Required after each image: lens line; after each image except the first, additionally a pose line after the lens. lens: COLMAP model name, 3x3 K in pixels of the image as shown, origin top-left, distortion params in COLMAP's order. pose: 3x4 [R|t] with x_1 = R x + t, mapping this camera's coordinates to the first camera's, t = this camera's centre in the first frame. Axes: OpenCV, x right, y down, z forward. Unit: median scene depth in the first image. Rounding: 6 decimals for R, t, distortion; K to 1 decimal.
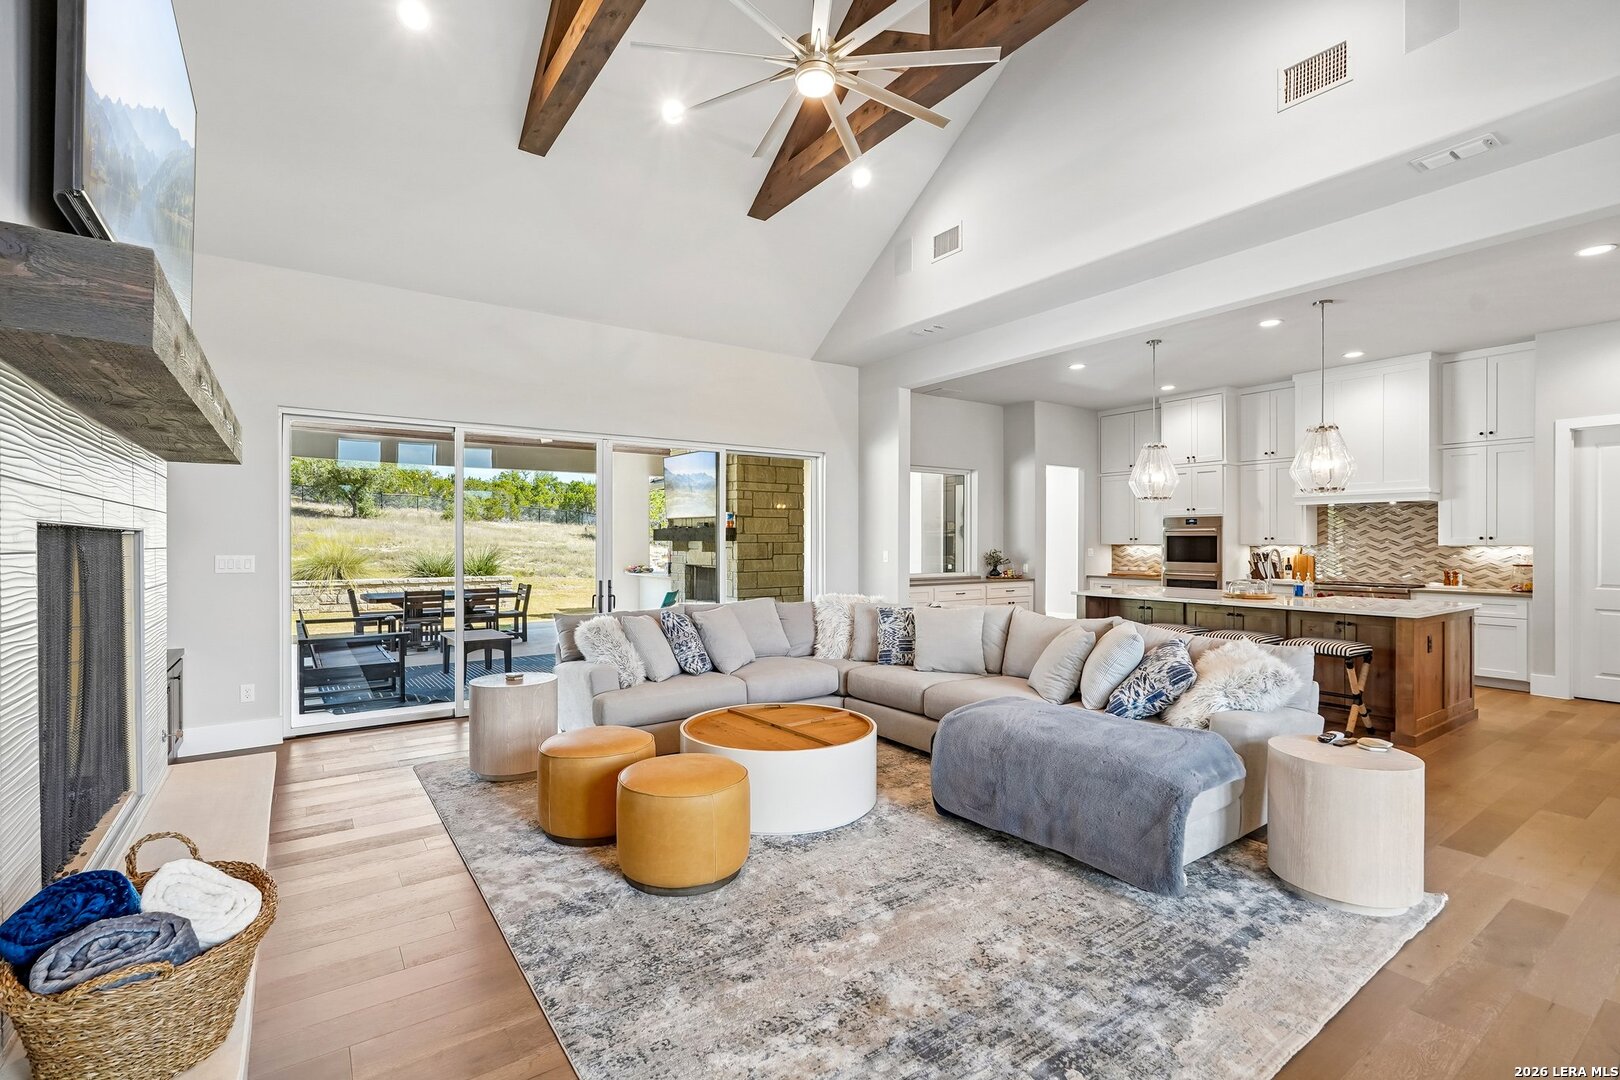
lens RADIAL K [[727.4, 0, 796.4], [0, 727.4, 541.3], [0, 0, 1]] dist [-0.001556, 0.001096]
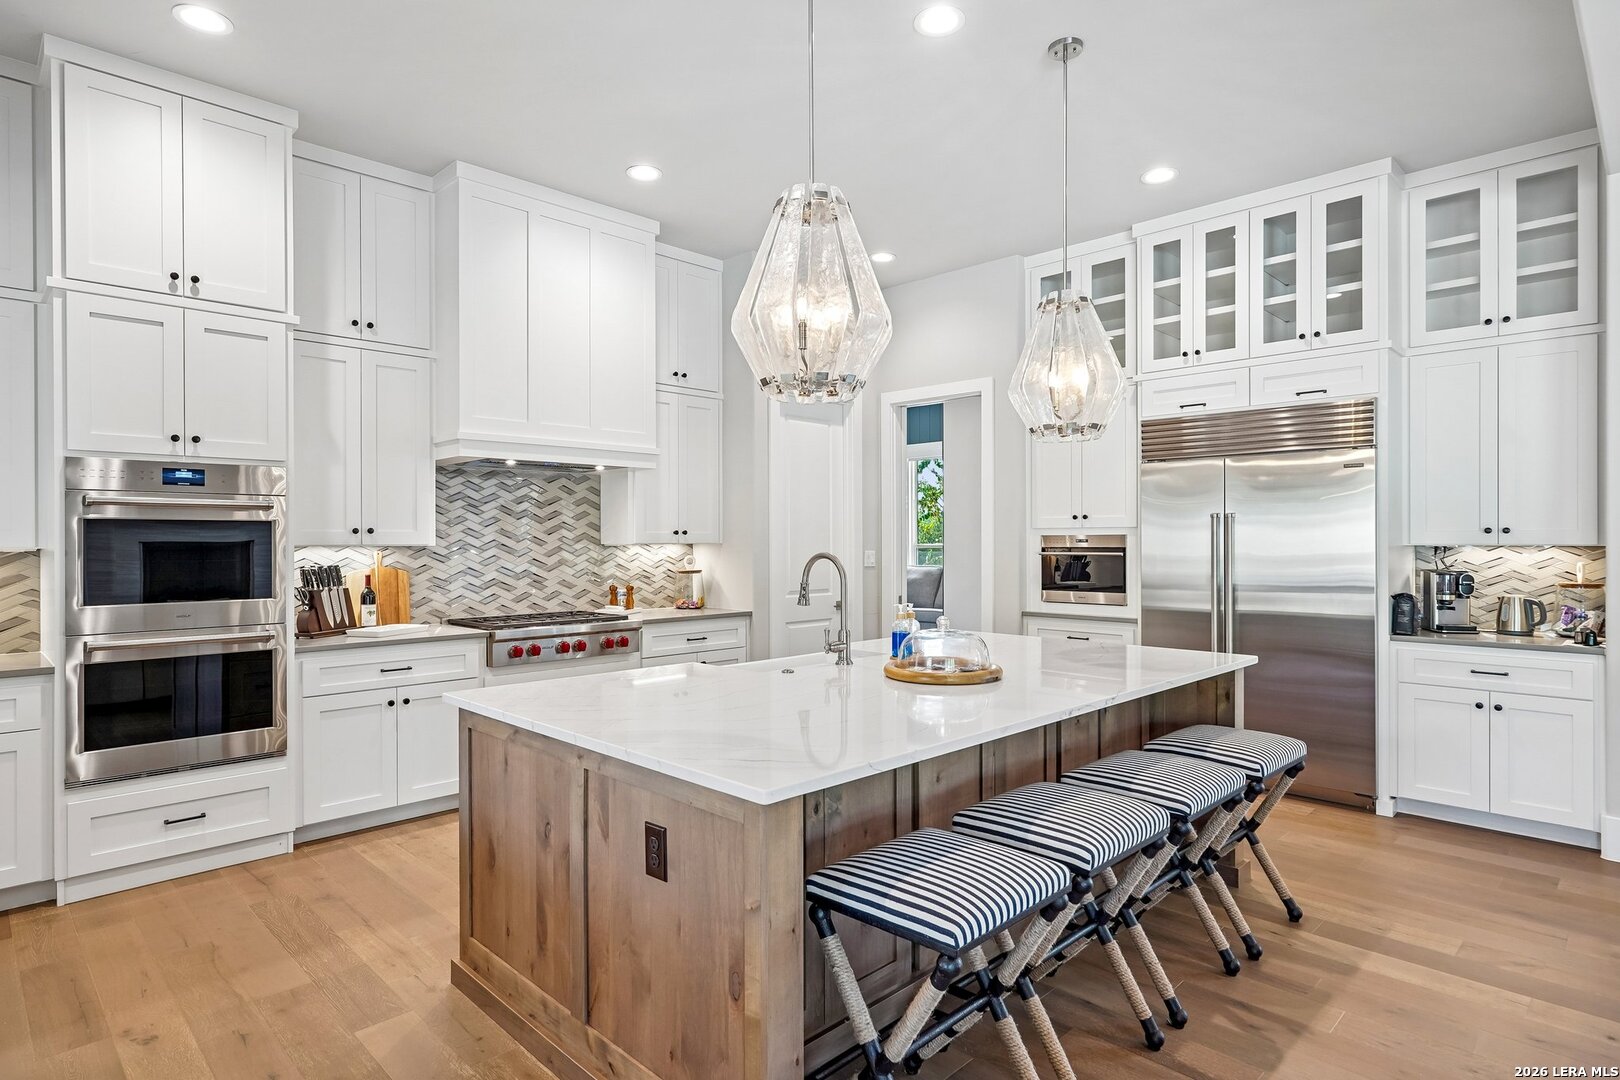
lens RADIAL K [[872.9, 0, 809.7], [0, 872.9, 542.8], [0, 0, 1]] dist [-0.000108, -0.000005]
pose [[-0.184627, -0.003220, 0.982803, 0.122745], [0.003166, 0.999987, 0.003871, 0.001996], [-0.982803, 0.003826, -0.184615, 0.894699]]
